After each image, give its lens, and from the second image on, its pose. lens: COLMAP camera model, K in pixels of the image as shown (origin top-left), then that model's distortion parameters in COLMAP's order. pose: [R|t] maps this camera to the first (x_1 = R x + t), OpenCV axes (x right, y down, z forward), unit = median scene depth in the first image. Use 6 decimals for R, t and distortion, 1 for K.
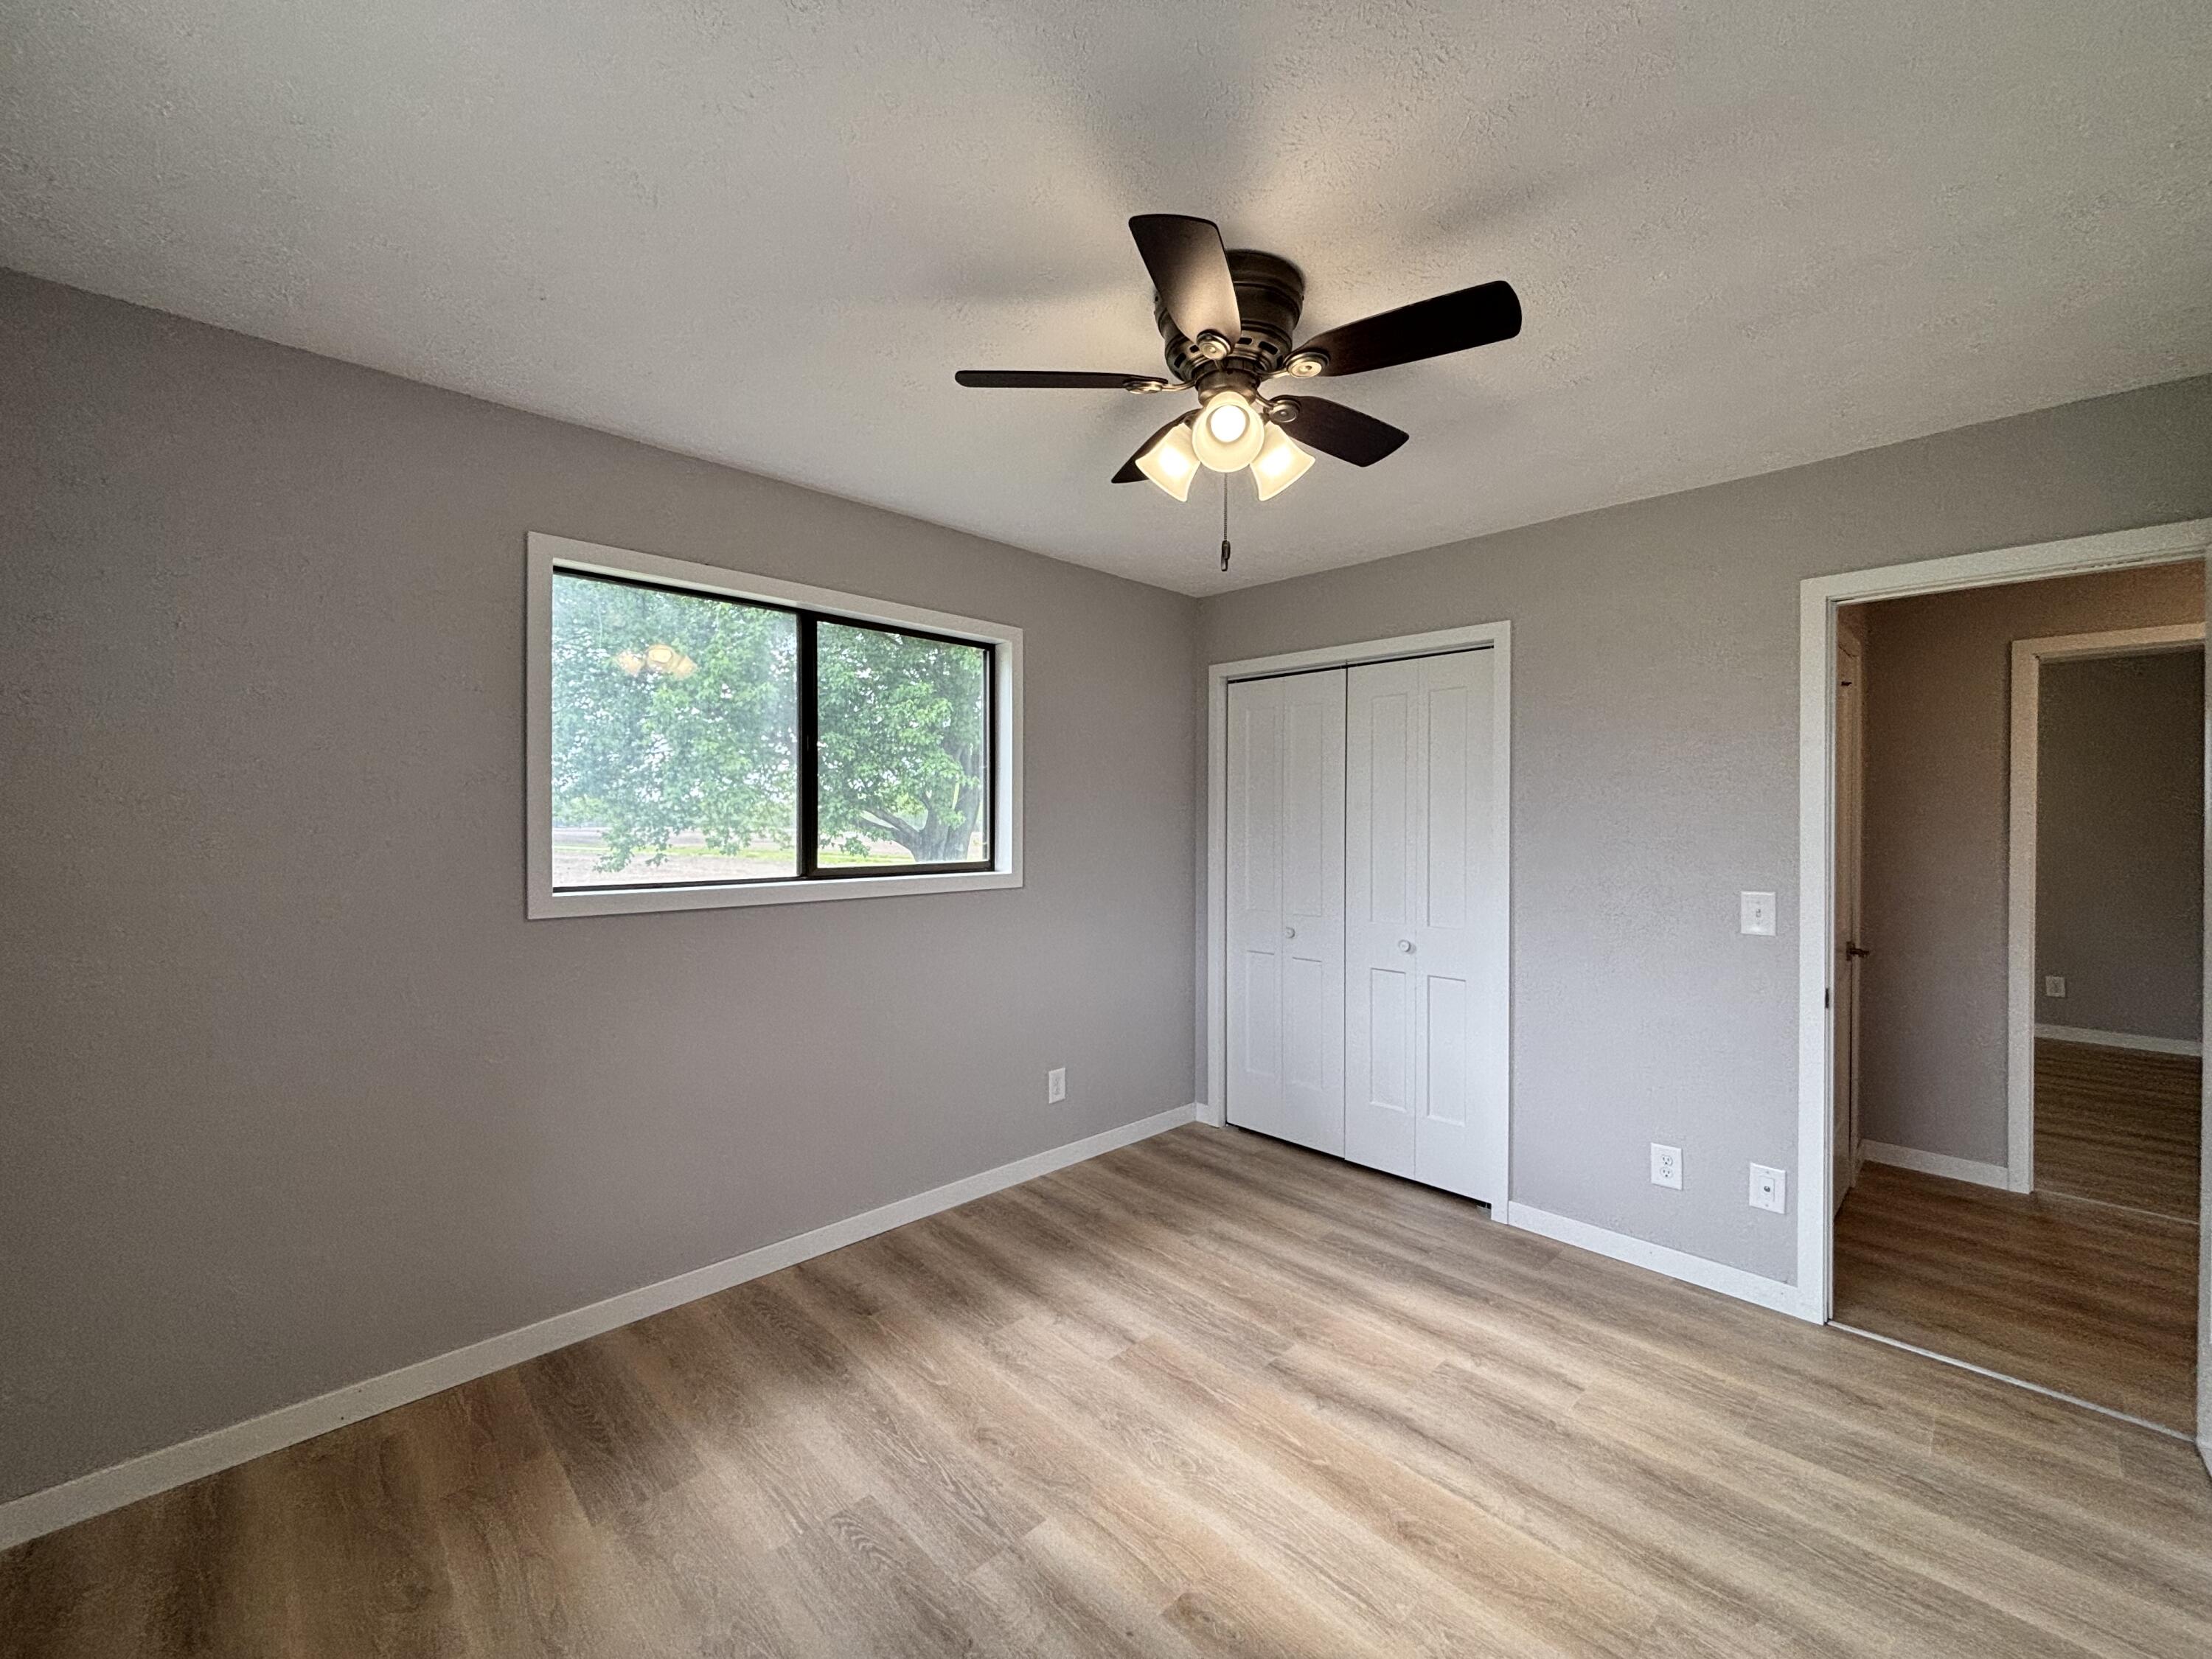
lens RADIAL K [[906.5, 0, 1106.0], [0, 906.5, 829.5], [0, 0, 1]] dist [-0.000637, 0.000140]
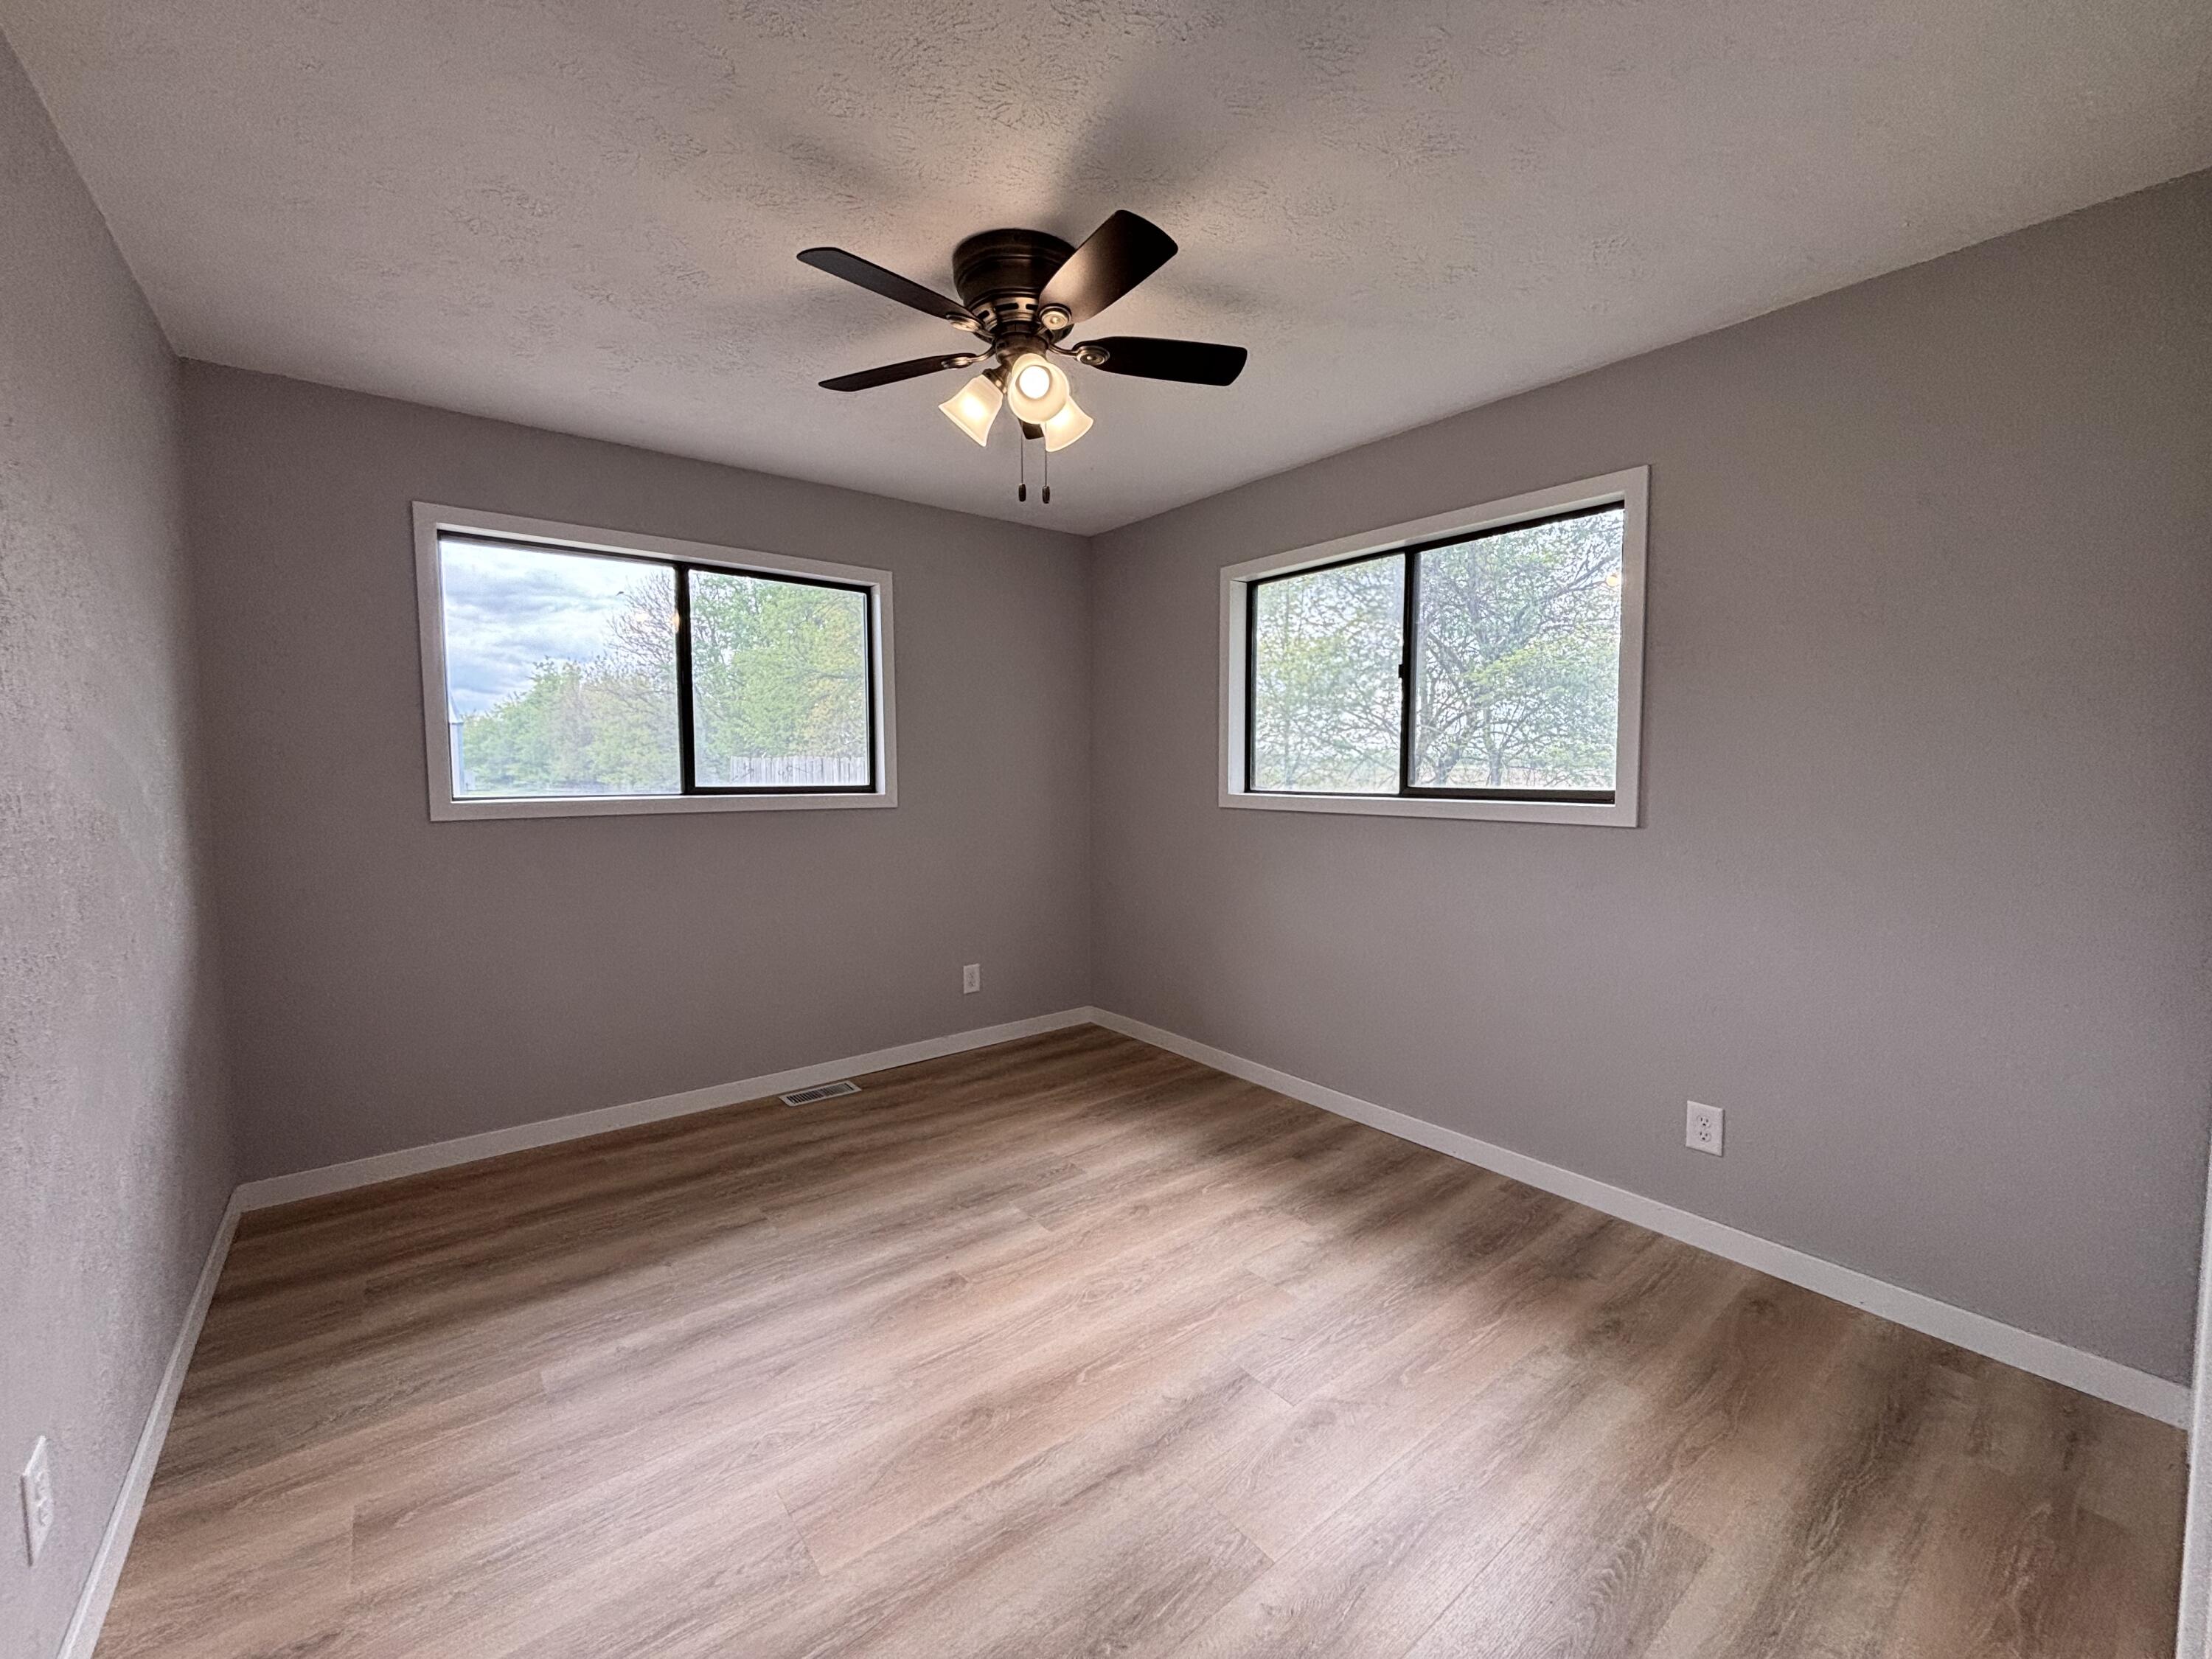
lens RADIAL K [[906.5, 0, 1106.0], [0, 906.5, 829.5], [0, 0, 1]] dist [-0.000637, 0.000140]
pose [[-0.112083, 0.073262, -0.990995, 0.828772], [-0.009704, 0.997150, 0.074815, 0.016655], [0.993651, 0.018002, -0.111053, 0.793975]]
